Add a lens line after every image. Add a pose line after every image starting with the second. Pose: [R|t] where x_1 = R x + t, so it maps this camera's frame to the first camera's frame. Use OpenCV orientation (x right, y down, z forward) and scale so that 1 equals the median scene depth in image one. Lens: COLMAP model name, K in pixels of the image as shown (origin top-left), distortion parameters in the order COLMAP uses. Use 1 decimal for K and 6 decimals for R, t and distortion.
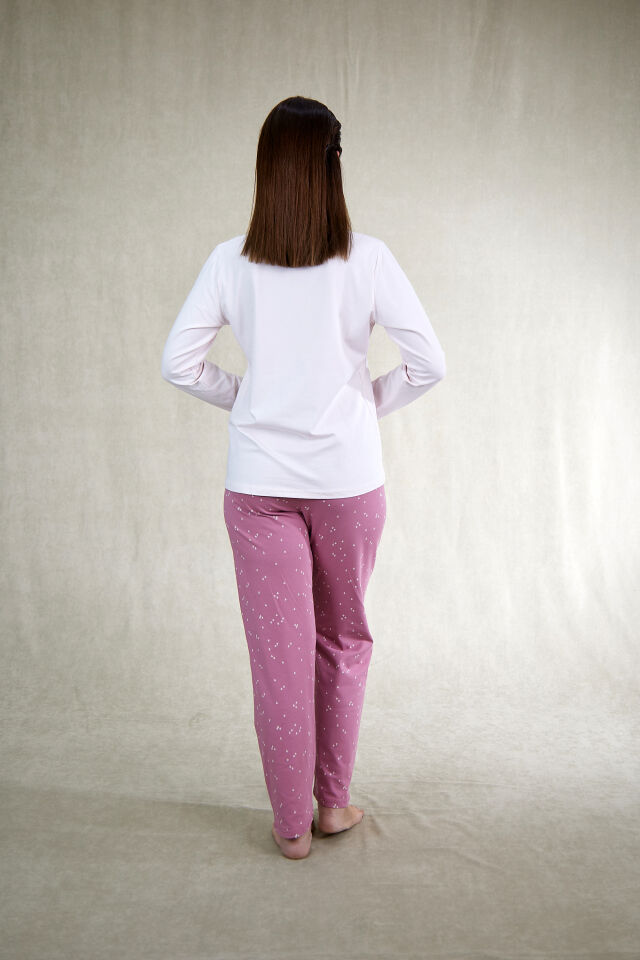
lens RADIAL K [[1397.1, 0, 319.8], [0, 1397.1, 480.1], [0, 0, 1]] dist [0.120342, 0.000000]
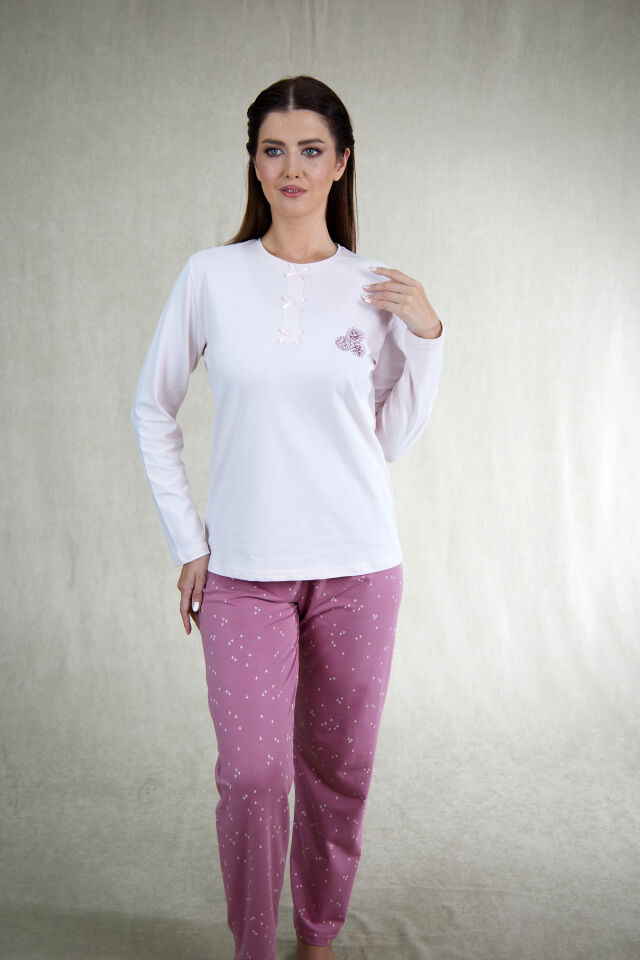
lens RADIAL K [[1397.1, 0, 318.9], [0, 1397.1, 471.2], [0, 0, 1]] dist [0.120342, 0.000000]
pose [[0.999245, -0.010679, 0.037350, -0.012314], [0.007767, 0.996981, 0.077252, -0.079133], [-0.038062, -0.076903, 0.996312, 0.148944]]
